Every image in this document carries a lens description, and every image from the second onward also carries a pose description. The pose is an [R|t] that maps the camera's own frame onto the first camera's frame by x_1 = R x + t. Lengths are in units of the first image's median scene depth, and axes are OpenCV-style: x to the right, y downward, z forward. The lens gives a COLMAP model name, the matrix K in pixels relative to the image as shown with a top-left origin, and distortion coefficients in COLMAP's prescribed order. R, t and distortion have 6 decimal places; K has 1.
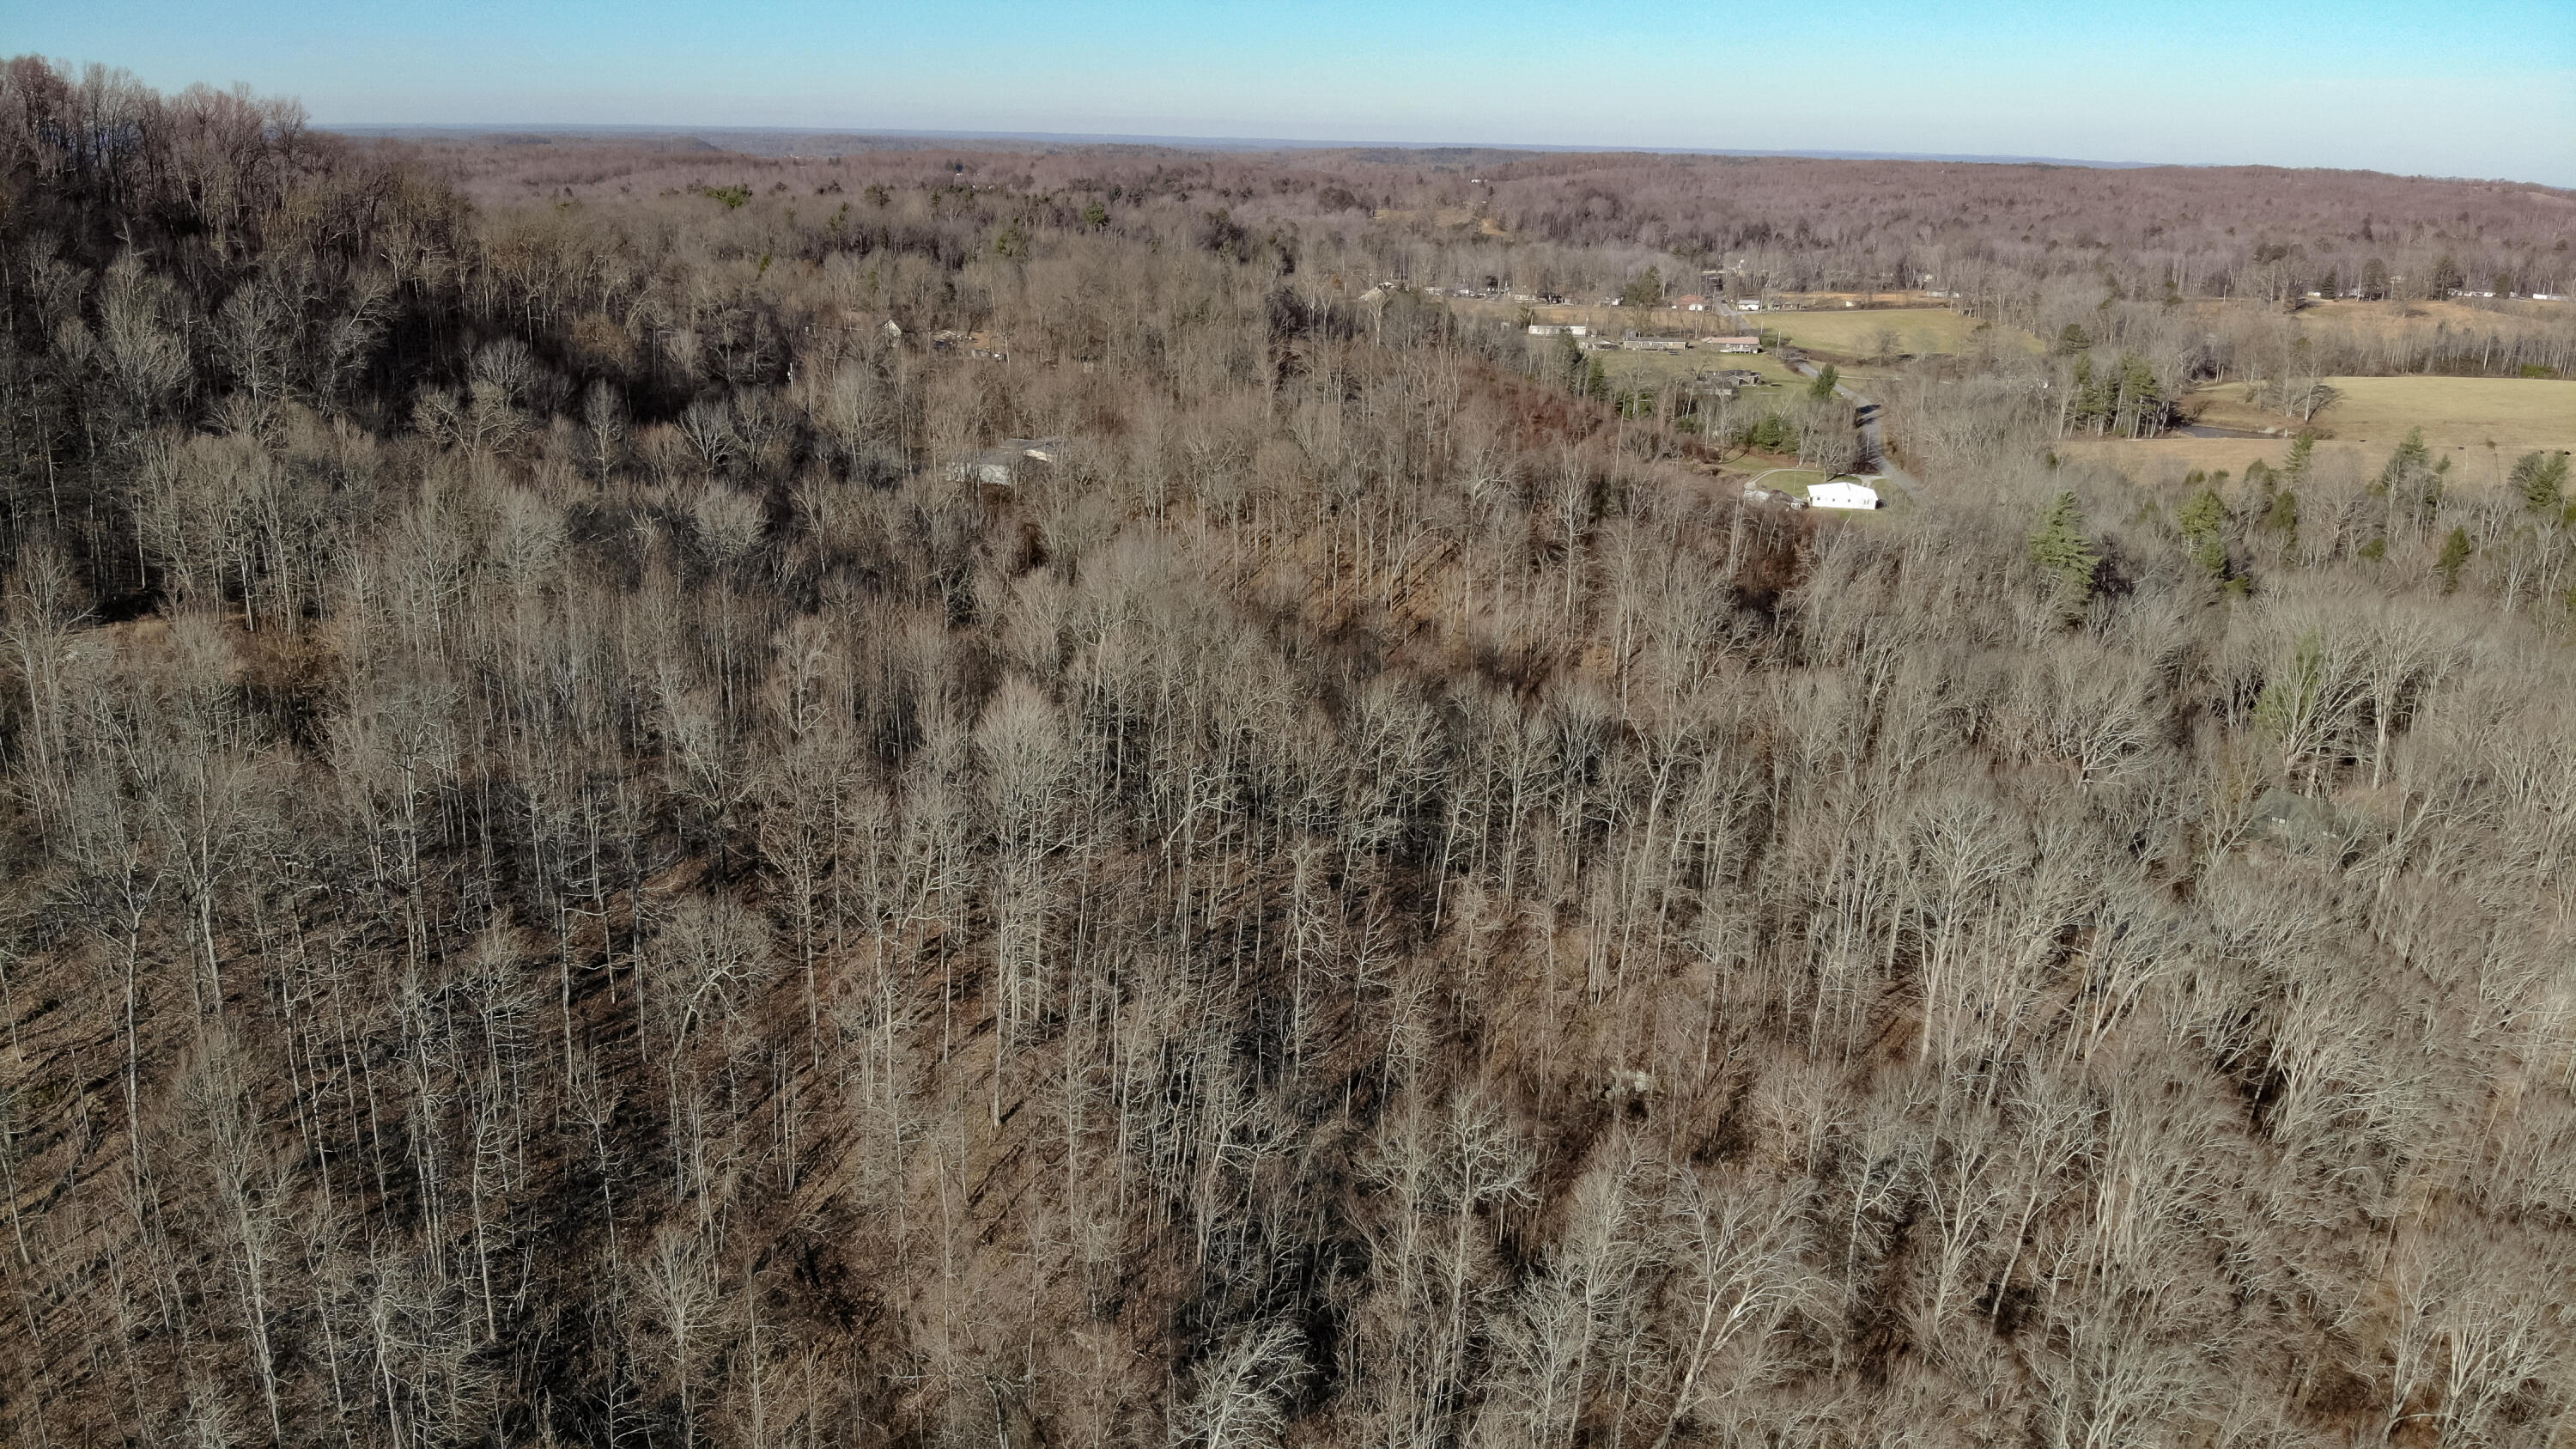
lens RADIAL K [[1908.0, 0, 1331.1], [0, 1908.0, 705.0], [0, 0, 1]] dist [-0.000877, -0.095535]
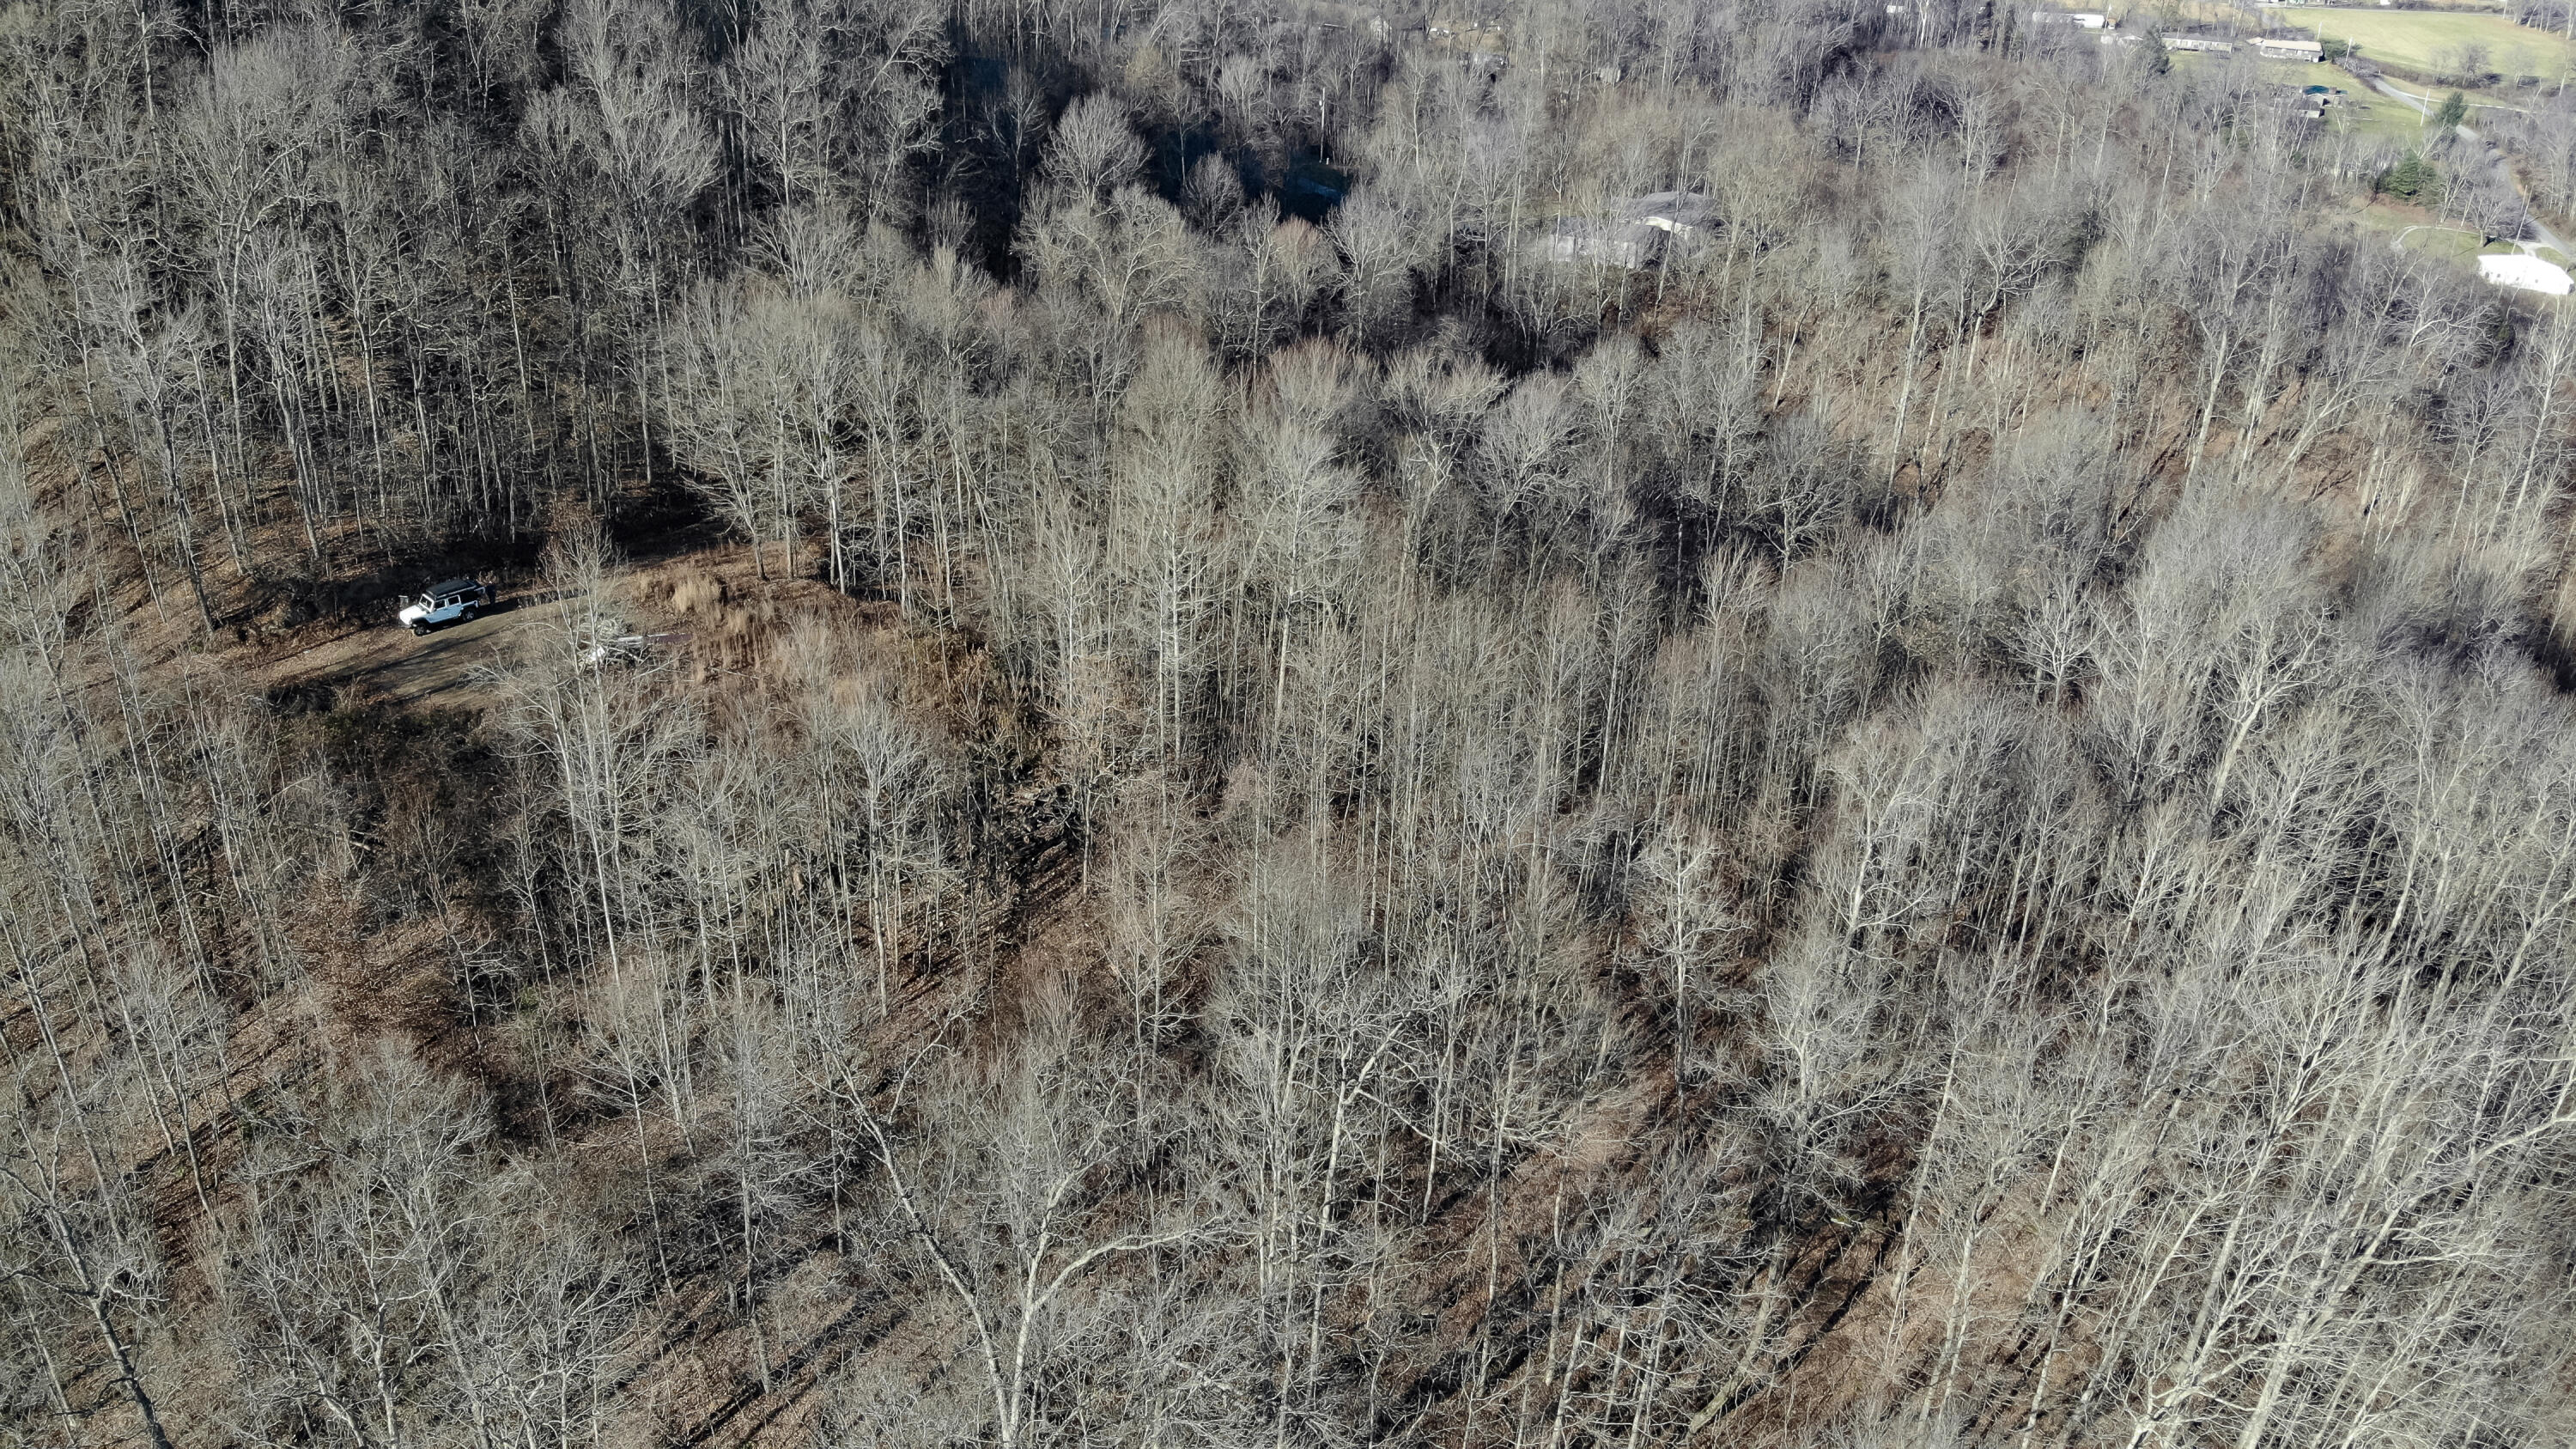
lens RADIAL K [[1894.6, 0, 1295.7], [0, 1894.6, 749.9], [0, 0, 1]] dist [0.164248, -0.409597]
pose [[0.985081, 0.072977, -0.155851, -0.241560], [-0.043255, 0.981557, 0.186213, -0.093824], [0.166566, -0.176694, 0.970070, 0.287665]]
